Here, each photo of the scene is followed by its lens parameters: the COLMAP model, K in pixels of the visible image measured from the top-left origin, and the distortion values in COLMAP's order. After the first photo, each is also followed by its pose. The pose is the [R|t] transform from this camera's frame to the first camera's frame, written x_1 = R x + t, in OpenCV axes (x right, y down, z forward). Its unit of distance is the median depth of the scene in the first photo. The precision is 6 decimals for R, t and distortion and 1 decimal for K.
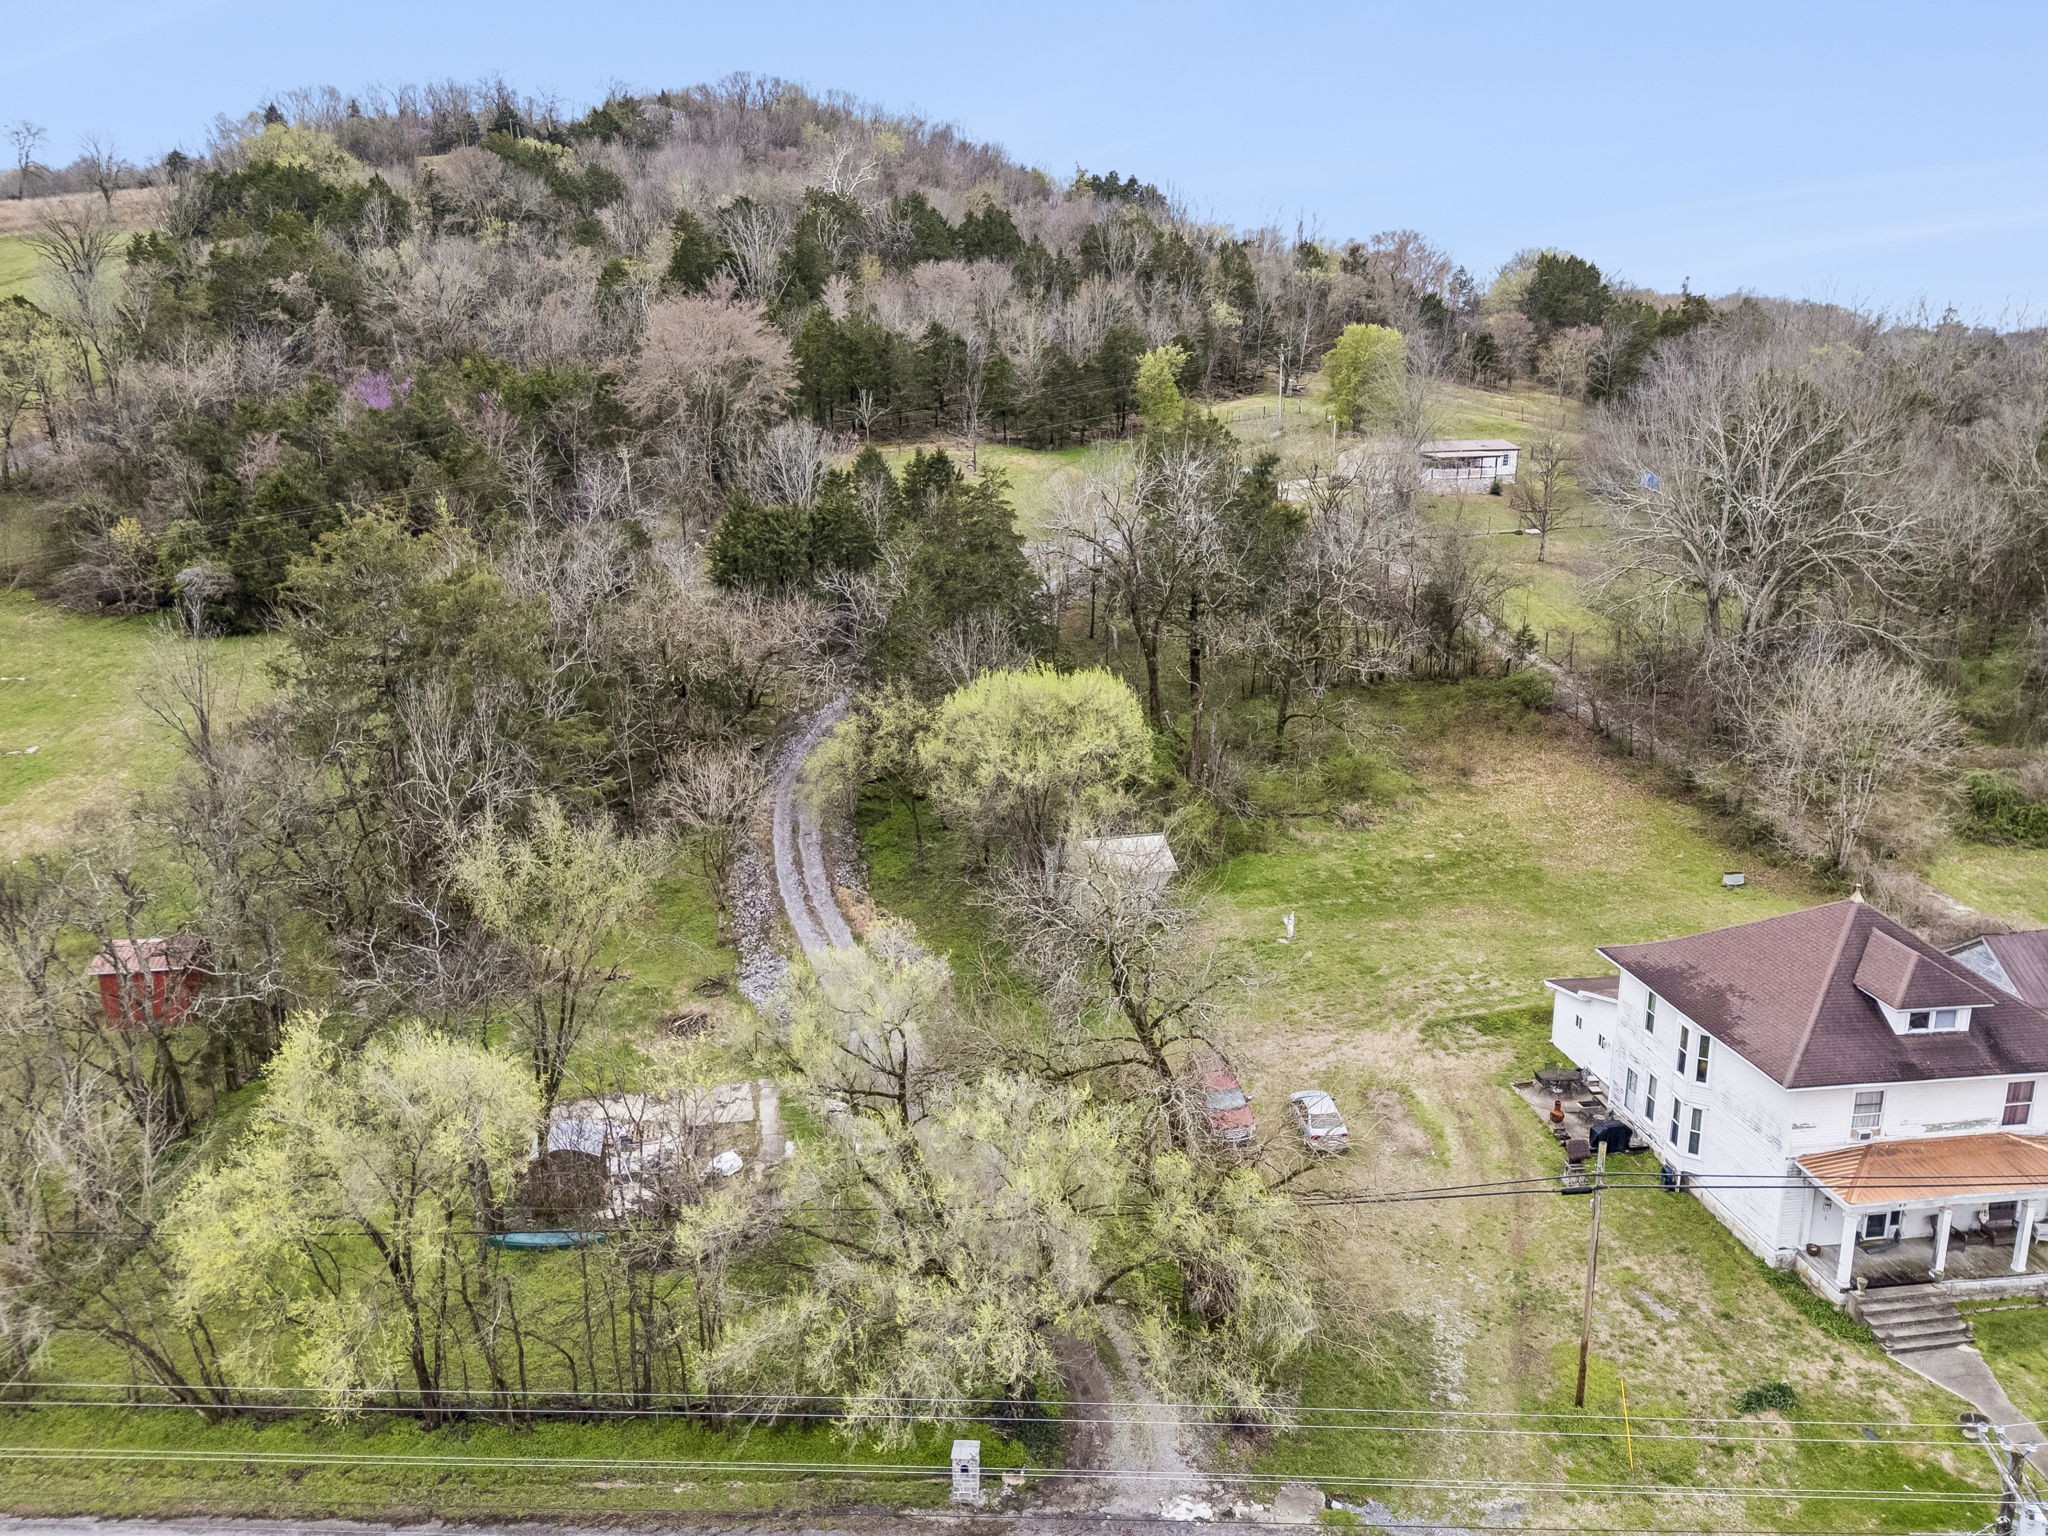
lens RADIAL K [[1564.2, 0, 1024.0], [0, 1564.2, 768.0], [0, 0, 1]] dist [0.064589, -0.051639]
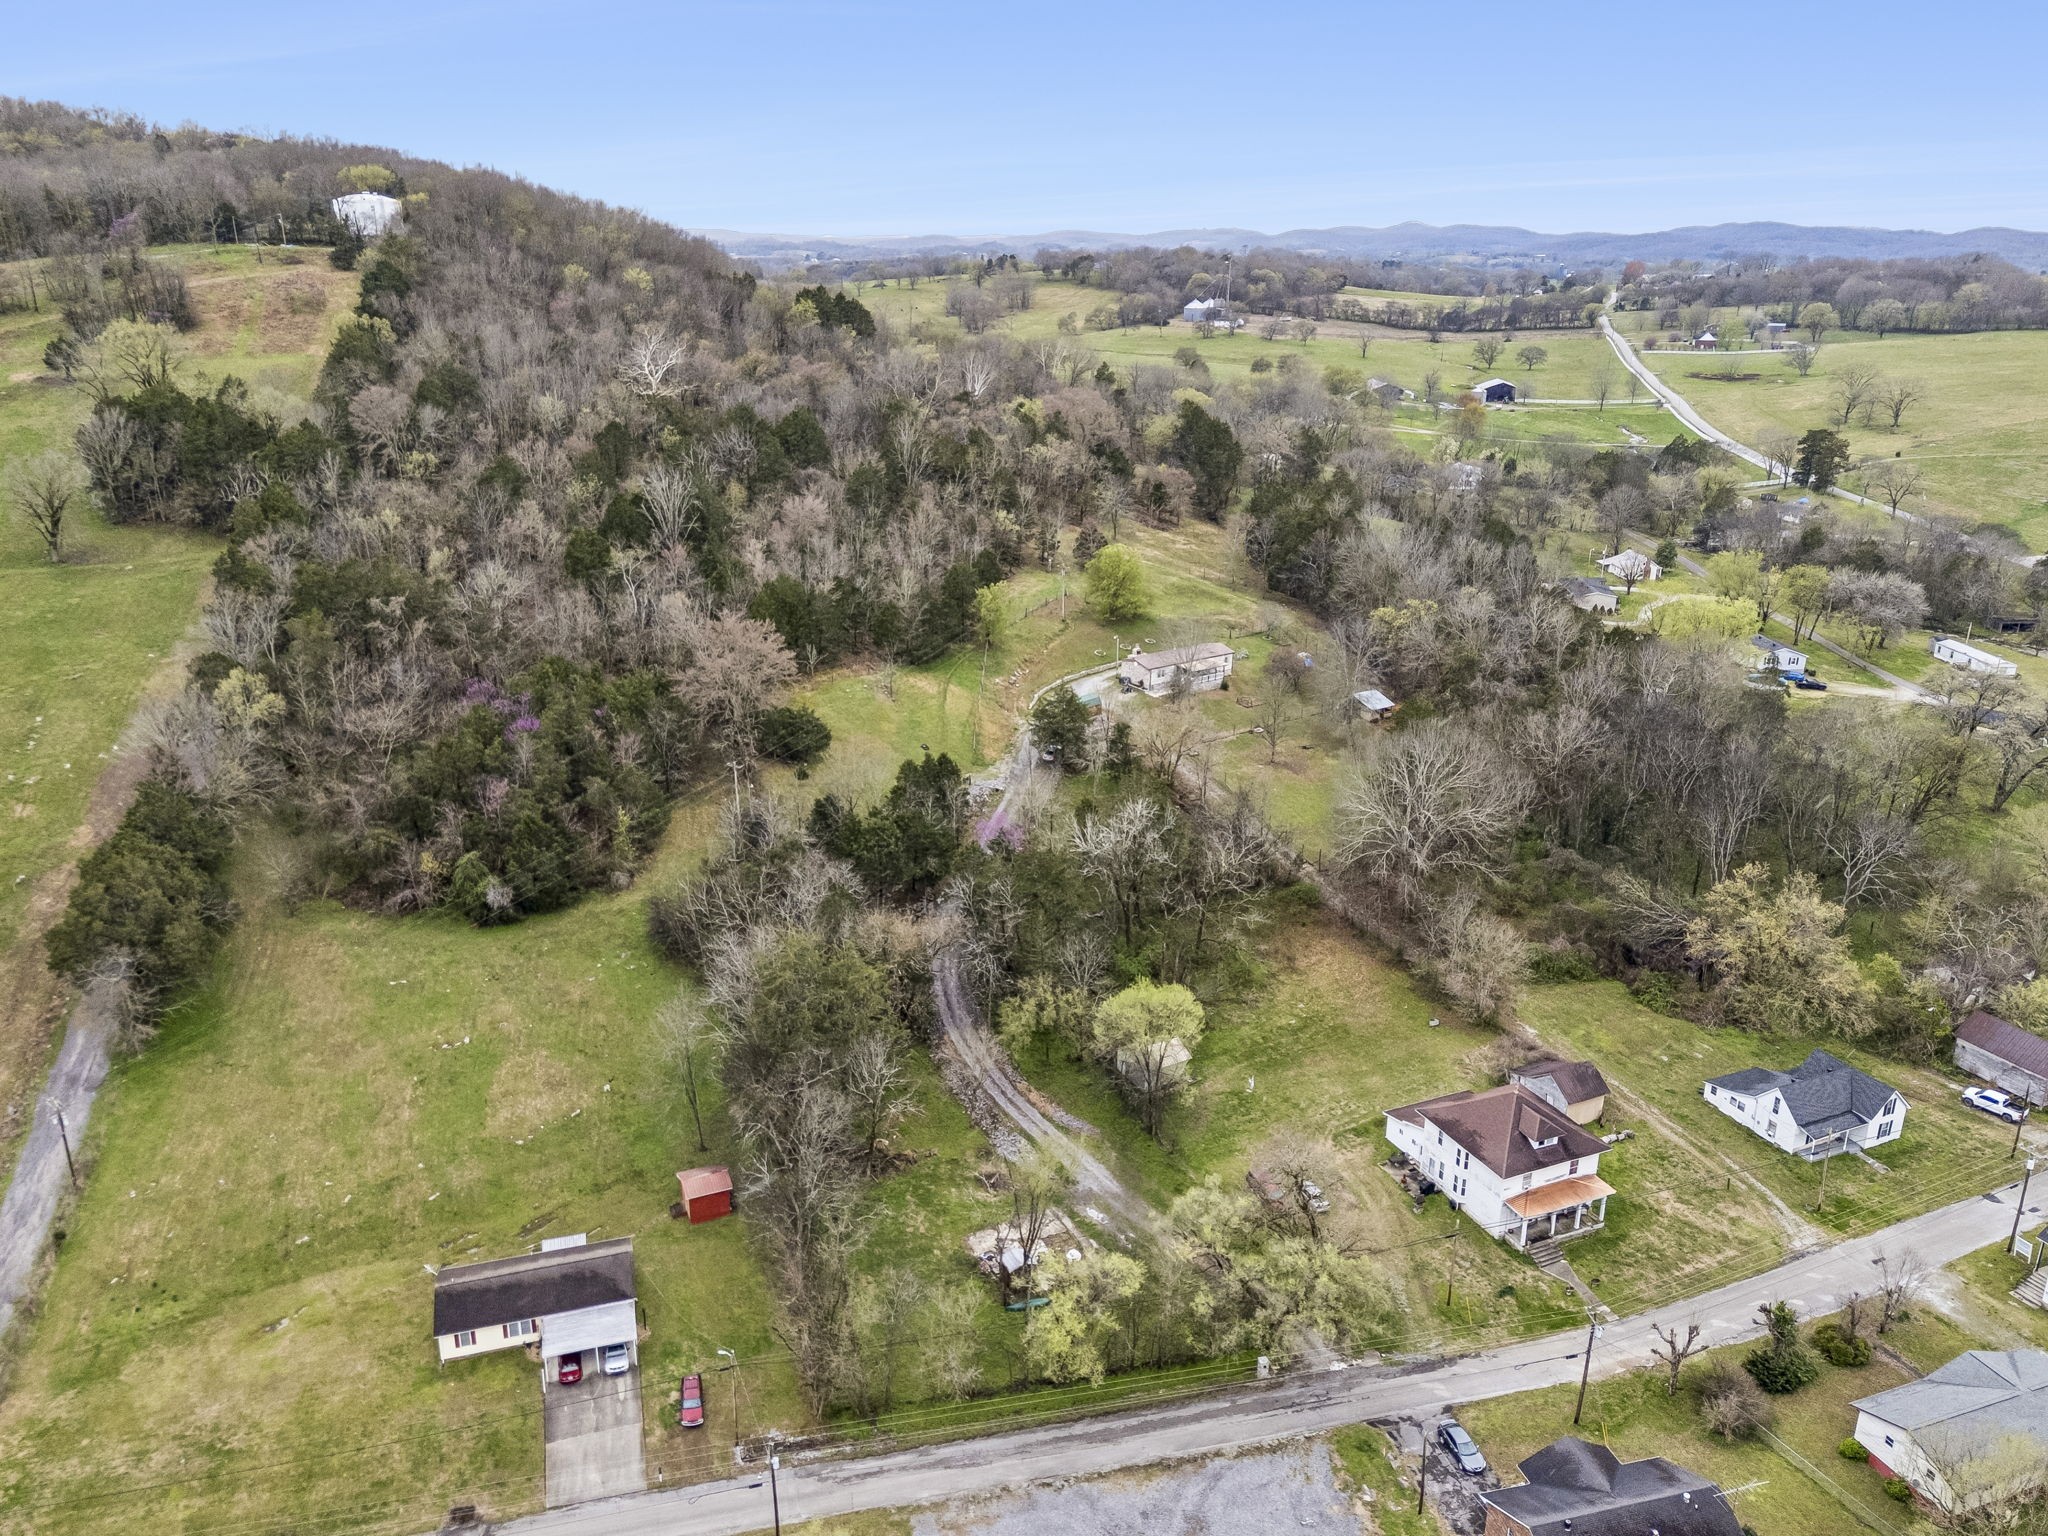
lens RADIAL K [[1612.0, 0, 1019.8], [0, 1612.0, 694.0], [0, 0, 1]] dist [0.087458, -0.073939]
pose [[0.959937, -0.067784, 0.271893, -0.996326], [0.058596, 0.997407, 0.041781, -0.770774], [-0.274020, -0.024175, 0.961420, -1.418829]]
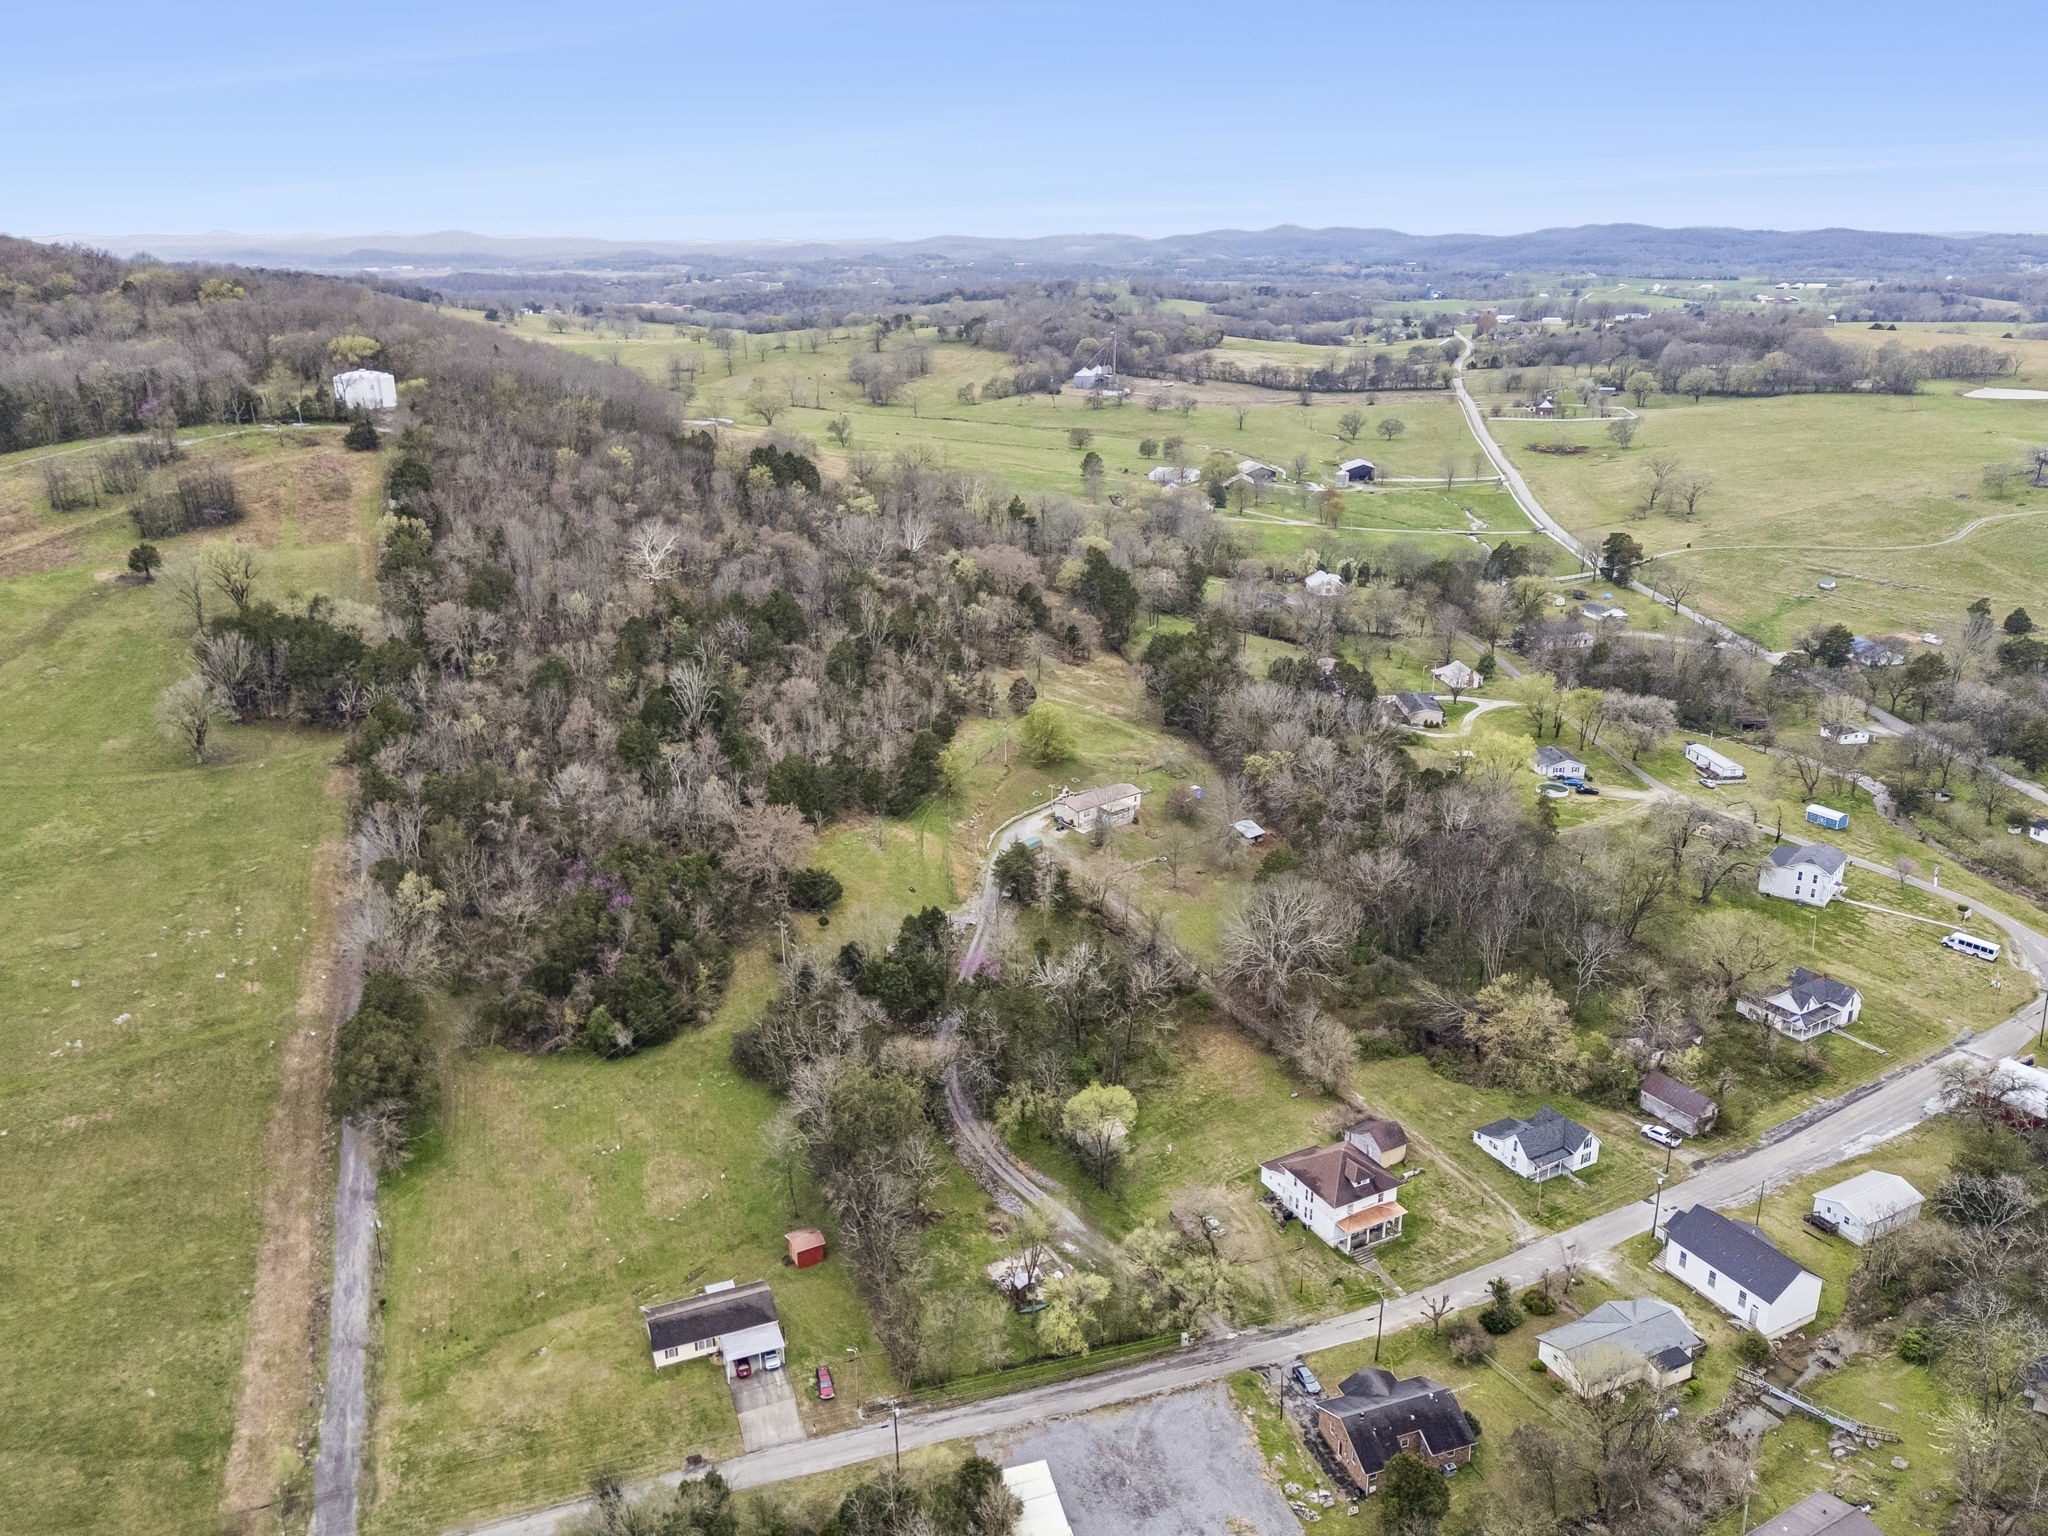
lens RADIAL K [[1655.0, 0, 1022.4], [0, 1655.0, 691.0], [0, 0, 1]] dist [0.103743, -0.118338]
pose [[0.936395, -0.101704, 0.335889, -1.599729], [0.090961, 0.994716, 0.047609, -1.405237], [-0.338956, -0.014029, 0.940698, -2.801805]]
